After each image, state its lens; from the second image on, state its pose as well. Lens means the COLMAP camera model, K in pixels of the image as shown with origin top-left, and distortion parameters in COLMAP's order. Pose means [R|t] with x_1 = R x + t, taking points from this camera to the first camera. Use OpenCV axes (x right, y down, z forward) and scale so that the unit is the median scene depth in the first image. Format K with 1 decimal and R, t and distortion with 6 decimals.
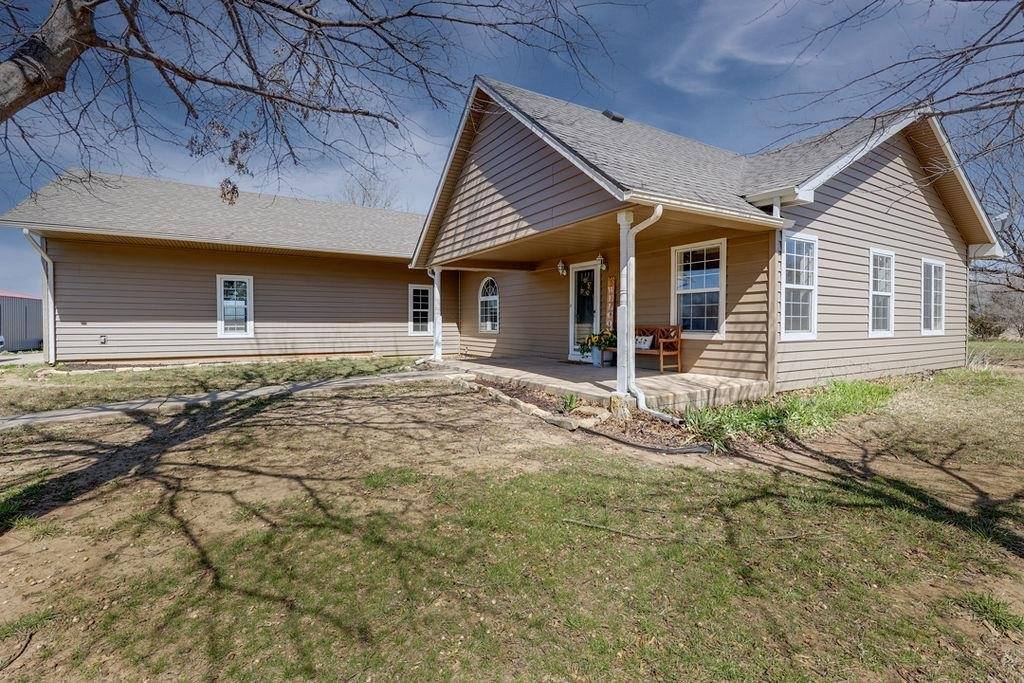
lens RADIAL K [[455.9, 0, 509.9], [0, 455.9, 331.3], [0, 0, 1]] dist [0.012210, -0.000395]
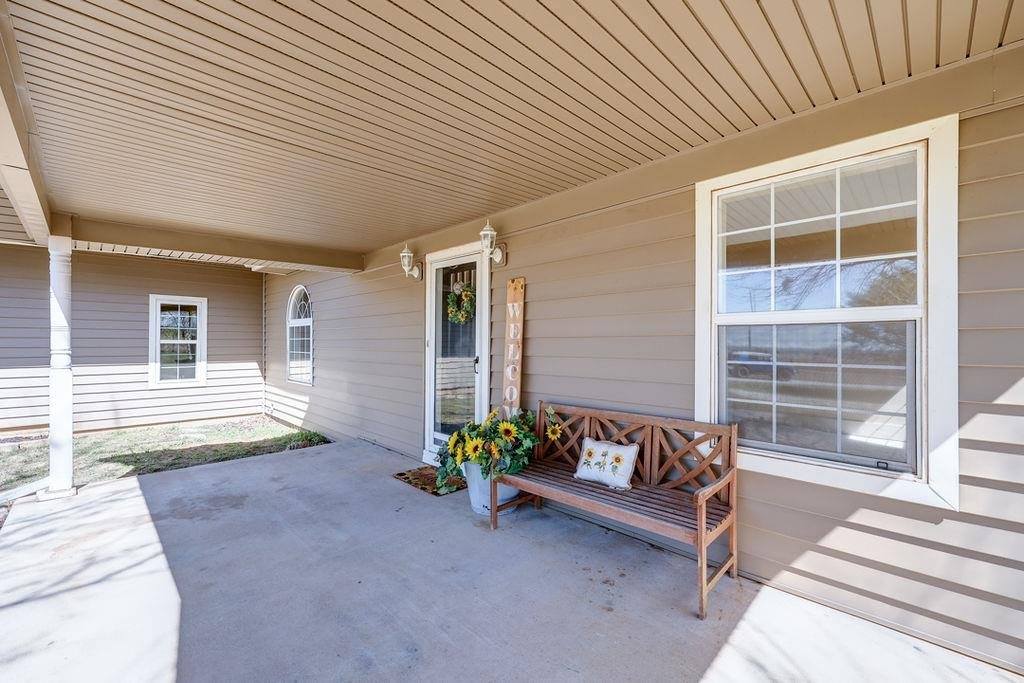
lens RADIAL K [[419.9, 0, 510.4], [0, 419.9, 339.4], [0, 0, 1]] dist [-0.000334, 0.000120]
pose [[0.974331, 0.003739, 0.225091, 0.131286], [0.001912, 0.999689, -0.024885, -0.054411], [-0.225114, 0.024676, 0.974020, 0.626405]]
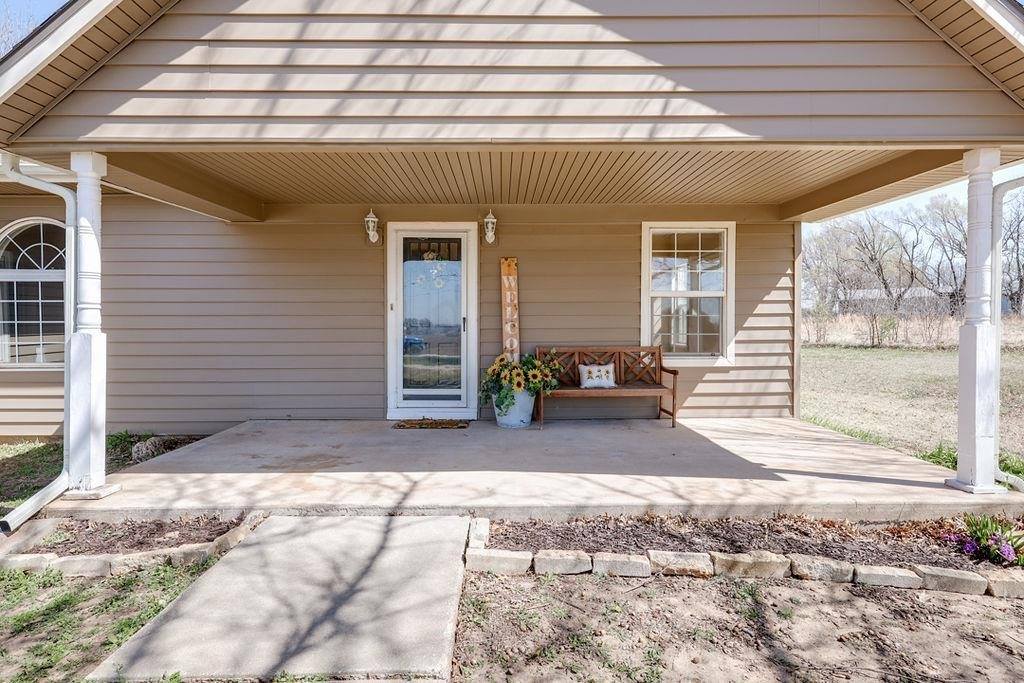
lens RADIAL K [[560.9, 0, 507.6], [0, 560.9, 333.3], [0, 0, 1]] dist [0.016397, 0.000484]
pose [[0.516476, -0.015462, 0.856162, -0.344855], [0.016954, 0.999826, 0.007830, -0.033977], [-0.856134, 0.010471, 0.516648, 0.646414]]
